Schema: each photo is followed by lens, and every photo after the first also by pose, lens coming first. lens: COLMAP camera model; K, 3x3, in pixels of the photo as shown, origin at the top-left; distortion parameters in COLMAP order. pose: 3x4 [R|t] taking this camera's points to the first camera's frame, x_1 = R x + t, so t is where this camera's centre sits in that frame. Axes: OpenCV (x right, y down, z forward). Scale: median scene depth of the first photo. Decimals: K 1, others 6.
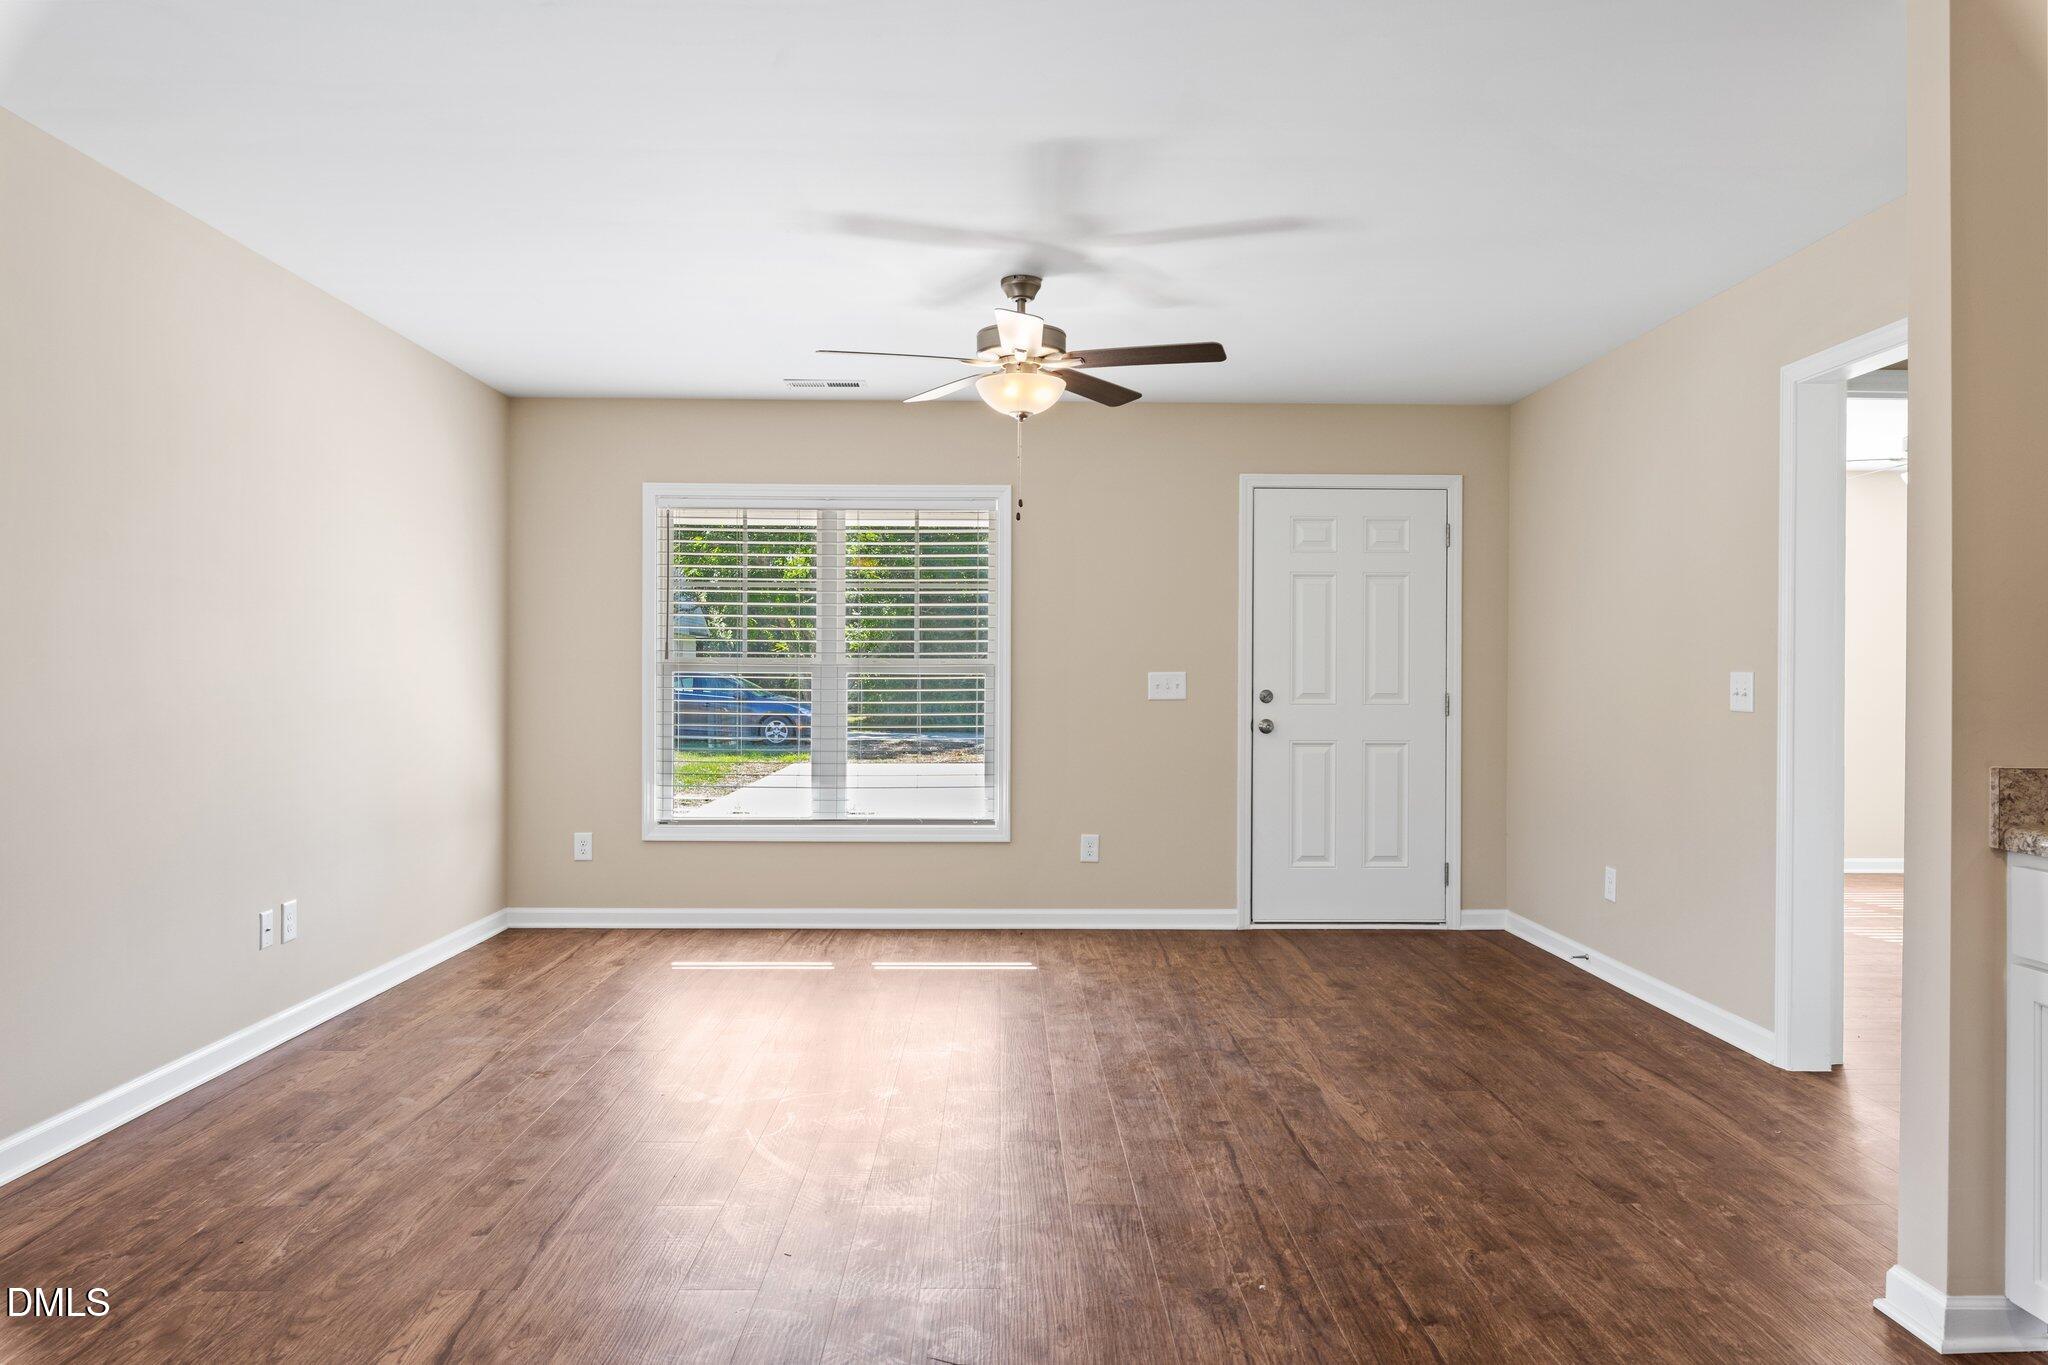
lens RADIAL K [[1338.6, 0, 1028.1], [0, 1338.6, 668.9], [0, 0, 1]] dist [-0.001319, -0.000288]
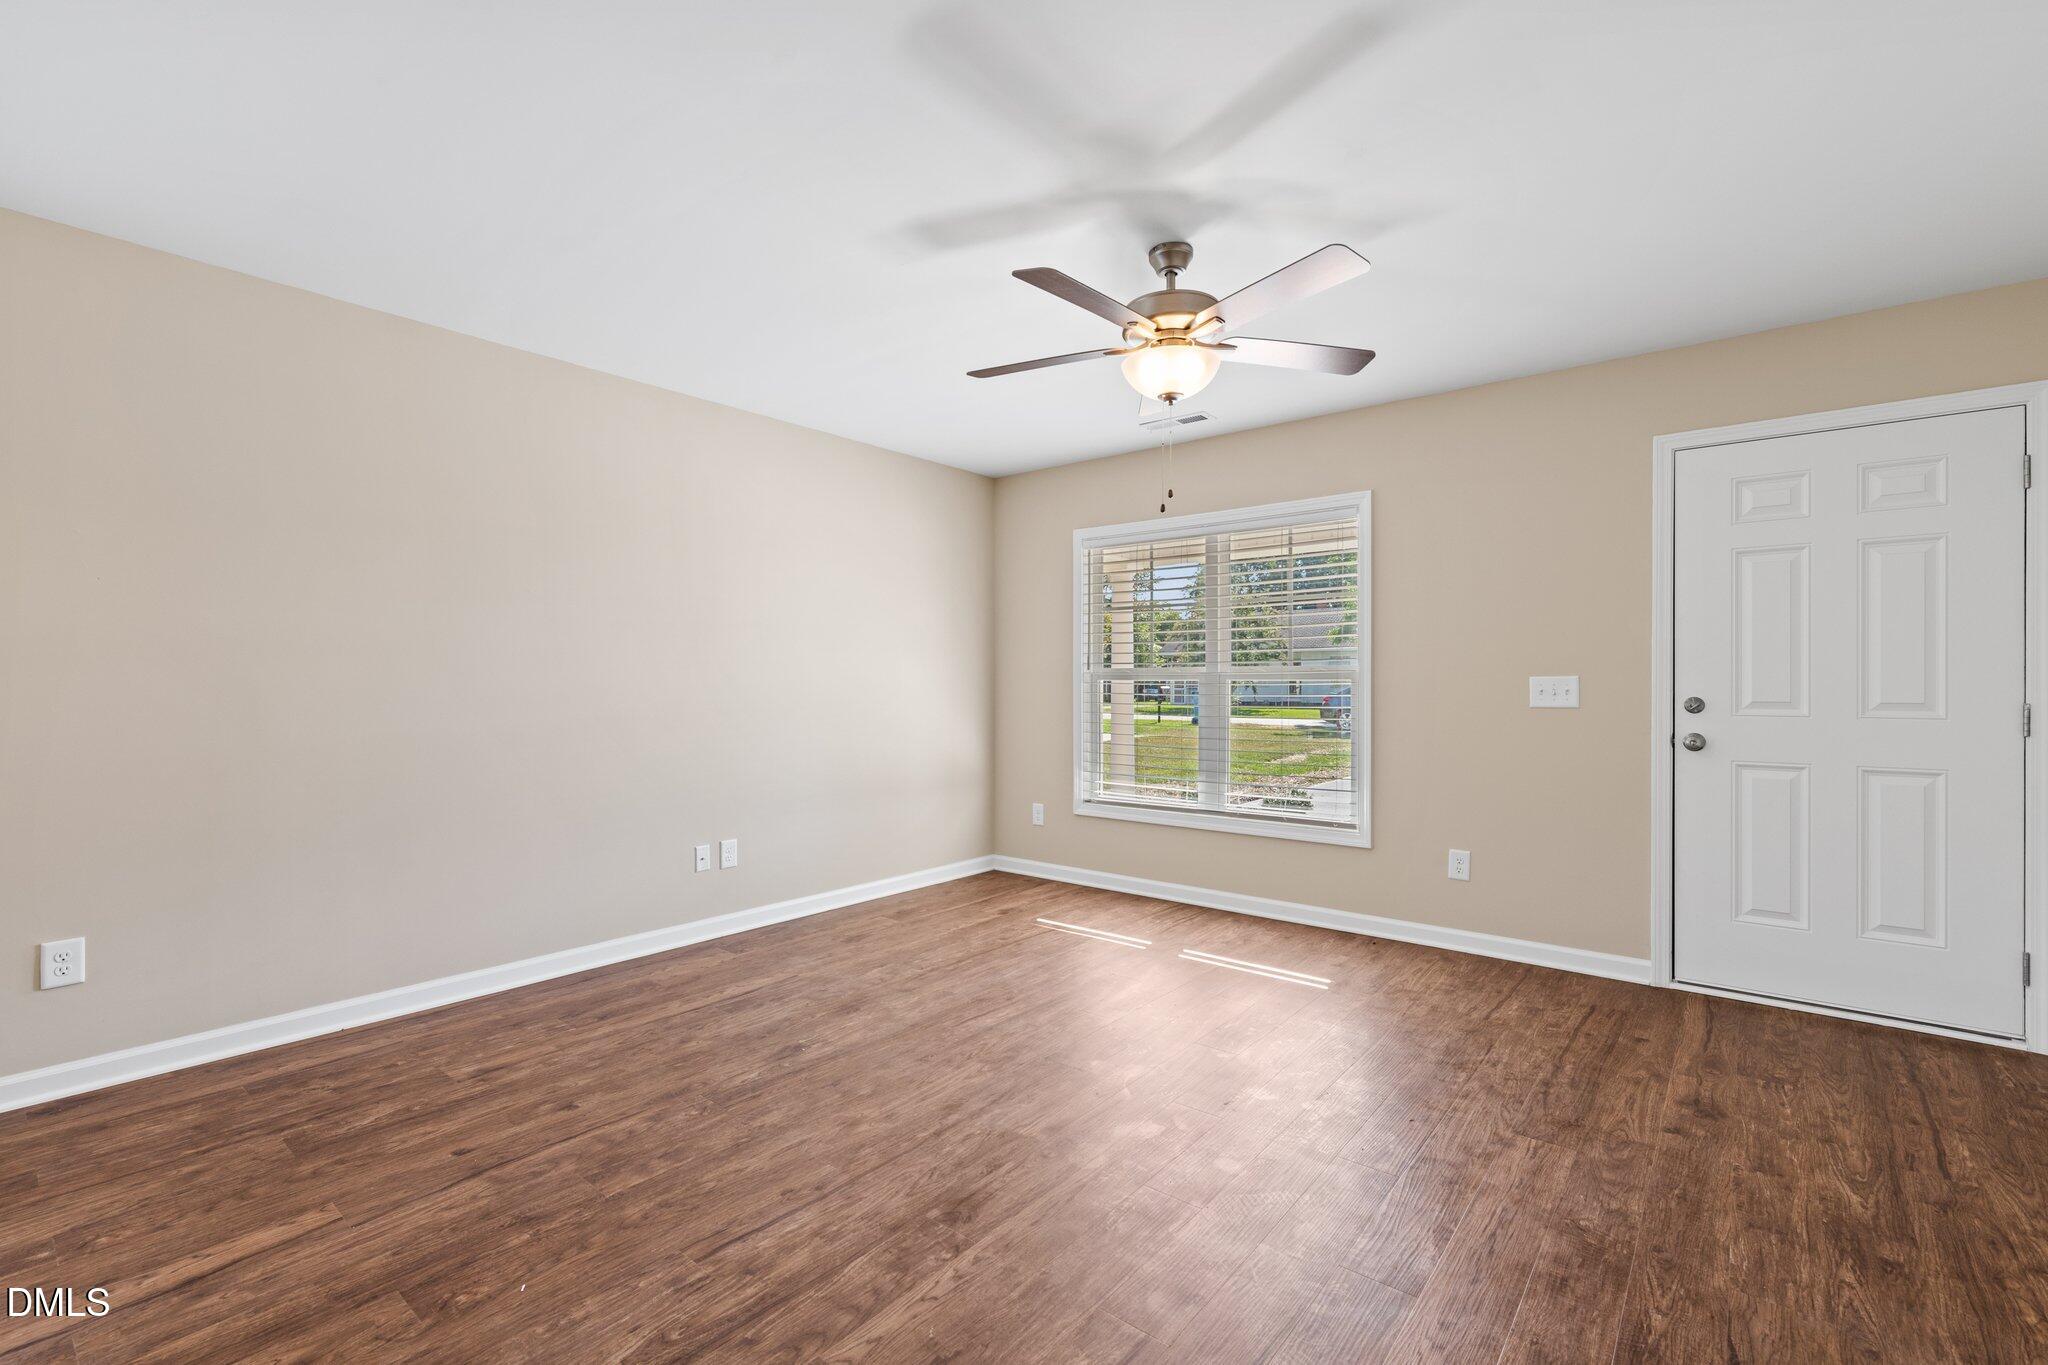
lens RADIAL K [[897.5, 0, 1024.0], [0, 897.5, 682.5], [0, 0, 1]] dist [-0.000932, 0.000582]
pose [[0.761868, -0.004667, -0.647715, 0.230987], [0.007294, 0.999972, 0.001374, 0.003050], [0.647691, -0.005772, 0.761881, 0.338483]]
